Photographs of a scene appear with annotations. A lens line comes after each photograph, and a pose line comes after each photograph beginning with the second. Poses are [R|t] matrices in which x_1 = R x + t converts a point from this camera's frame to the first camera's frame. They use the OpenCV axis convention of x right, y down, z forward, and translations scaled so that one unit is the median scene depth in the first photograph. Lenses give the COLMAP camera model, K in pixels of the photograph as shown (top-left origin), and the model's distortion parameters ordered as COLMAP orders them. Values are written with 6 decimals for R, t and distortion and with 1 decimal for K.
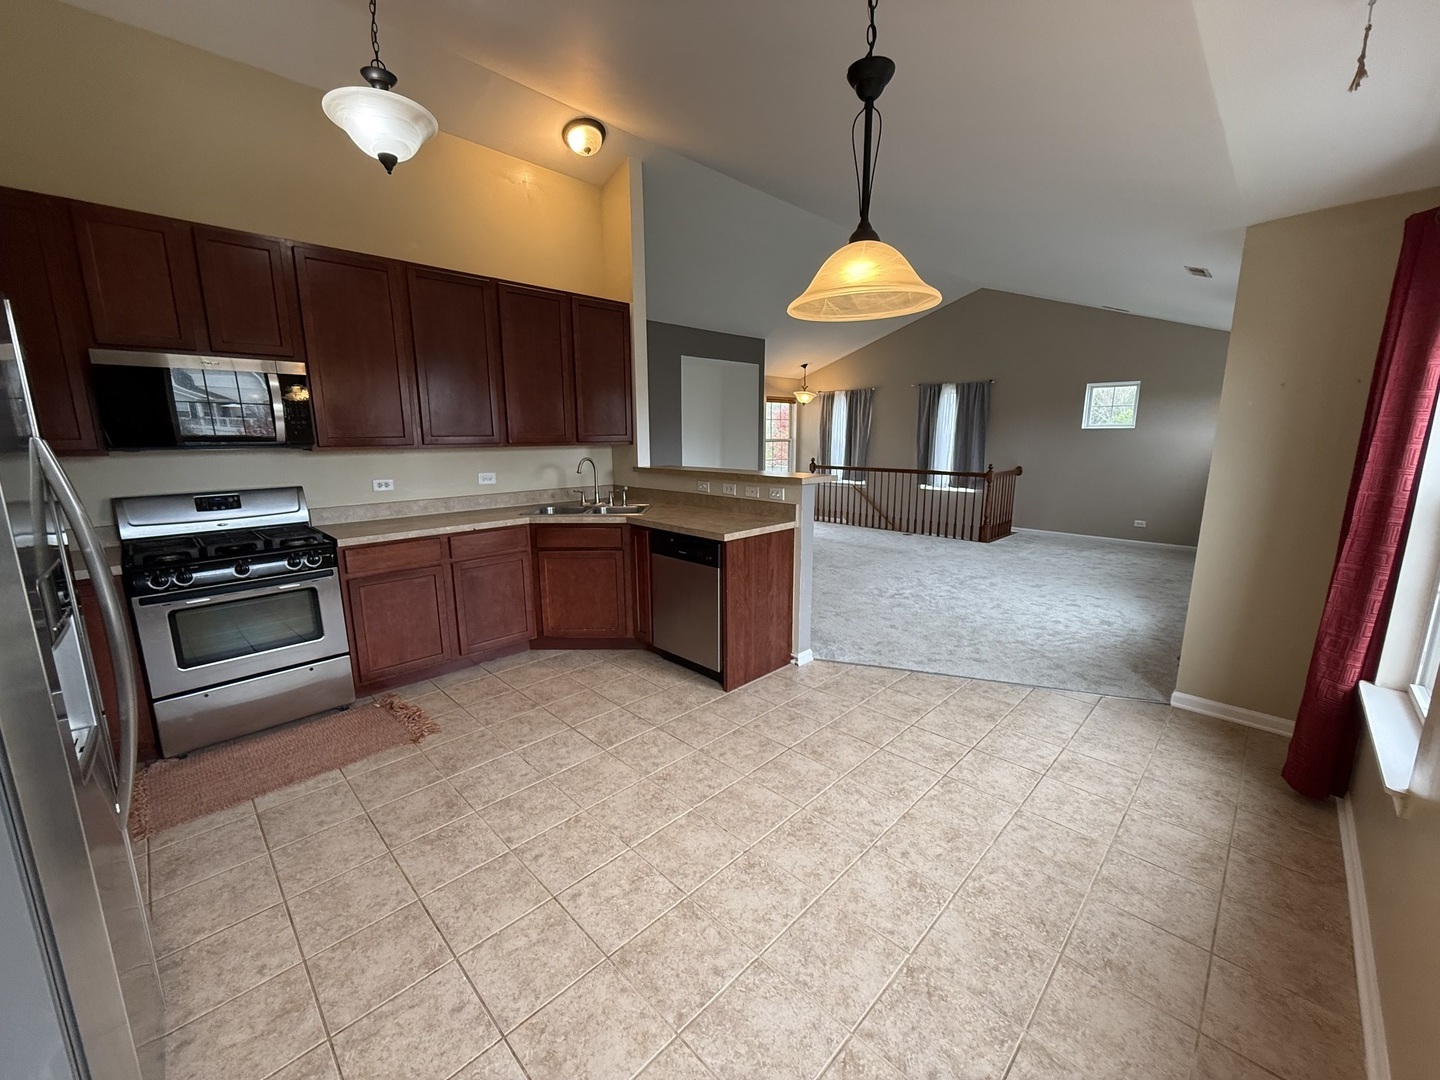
lens RADIAL K [[571.8, 0, 722.0], [0, 571.8, 540.5], [0, 0, 1]] dist [0.000206, 0.000211]
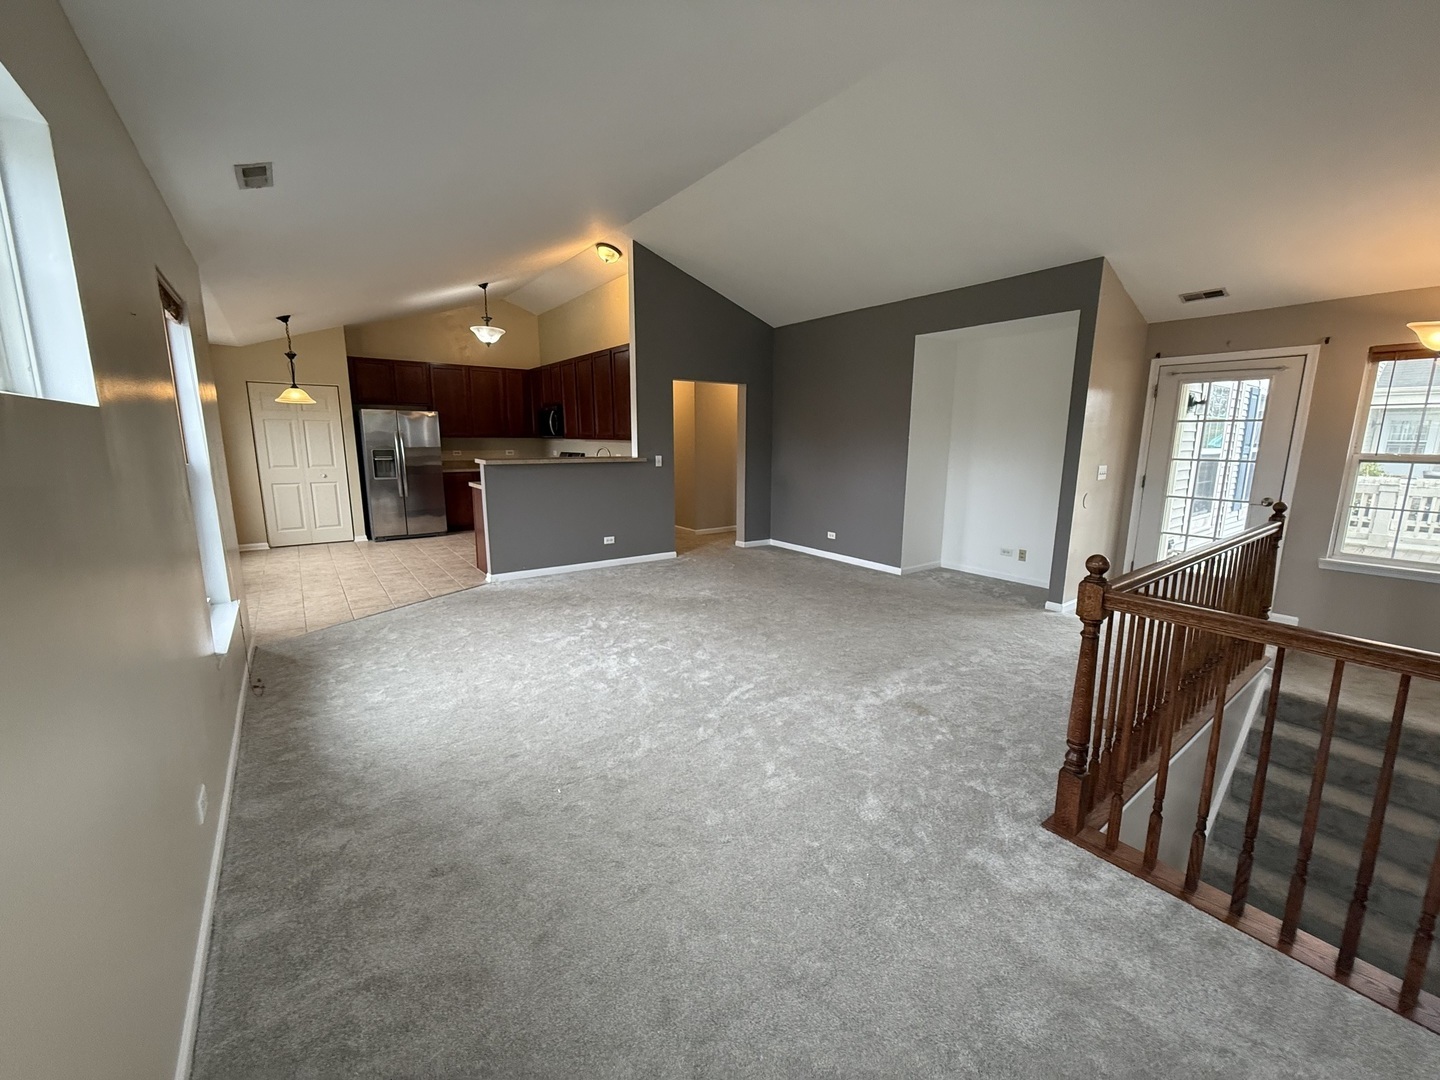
lens RADIAL K [[571.8, 0, 722.0], [0, 571.8, 540.5], [0, 0, 1]] dist [0.000206, 0.000211]
pose [[-0.146763, 0.176536, -0.973291, 2.423374], [-0.192324, 0.960076, 0.203140, -0.510218], [0.970295, 0.217001, -0.106951, 2.779317]]
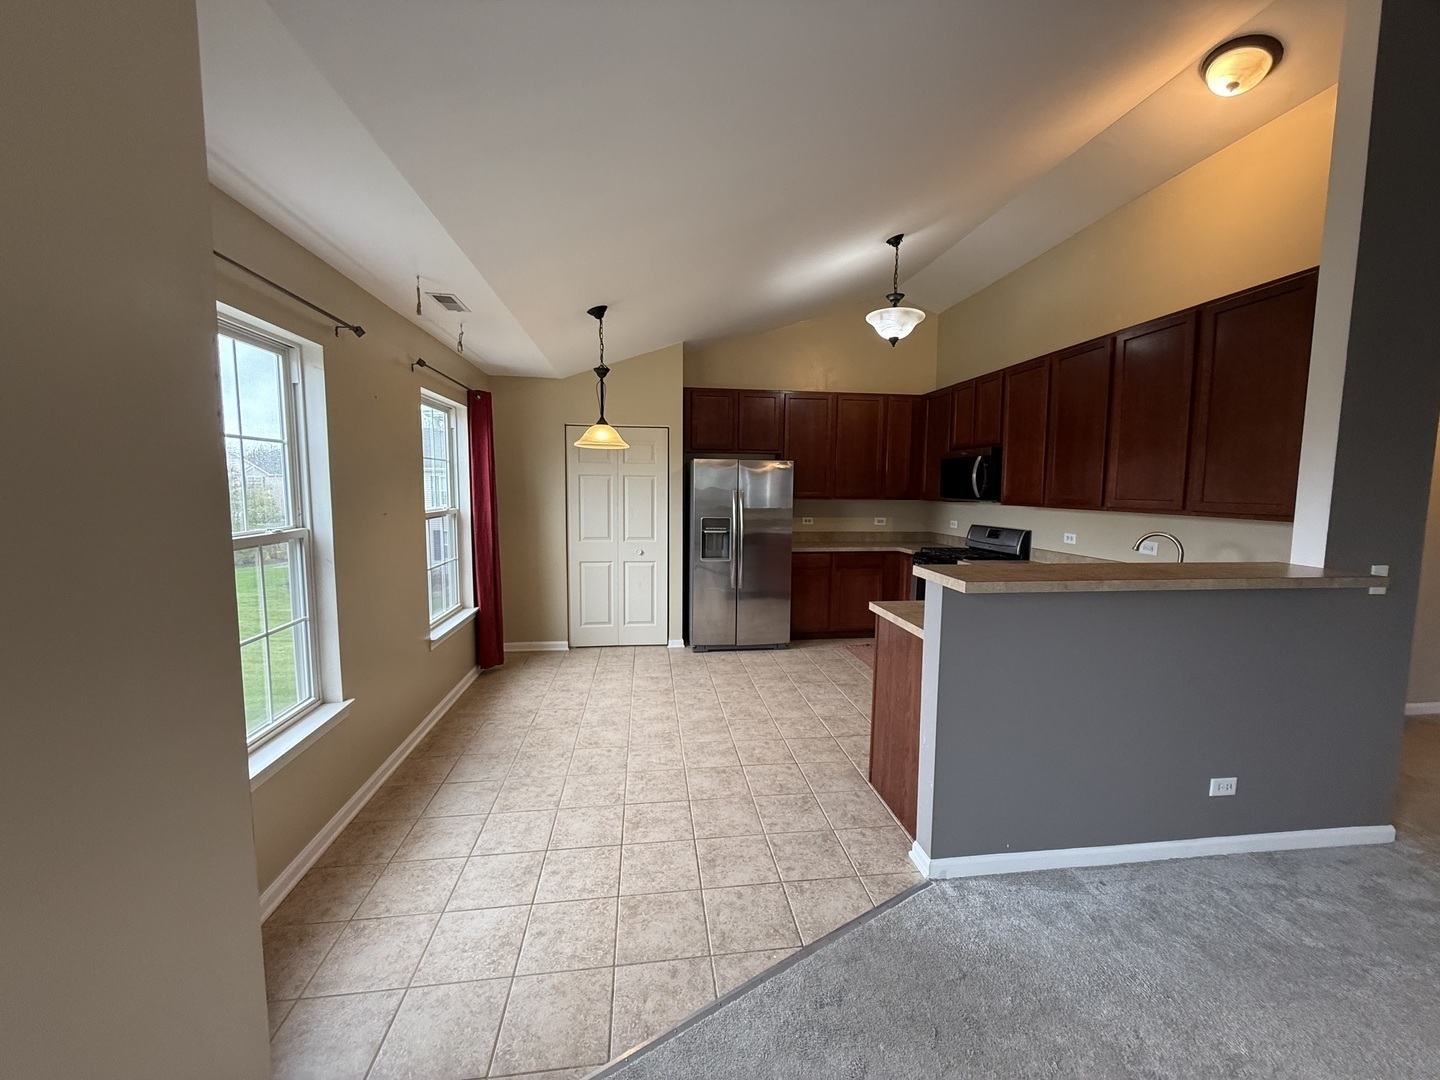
lens RADIAL K [[571.8, 0, 722.0], [0, 571.8, 540.5], [0, 0, 1]] dist [0.000206, 0.000211]
pose [[-0.609785, 0.073383, -0.789162, 1.170362], [-0.156499, 0.964952, 0.210657, -0.354061], [0.776962, 0.251959, -0.576928, 1.754291]]
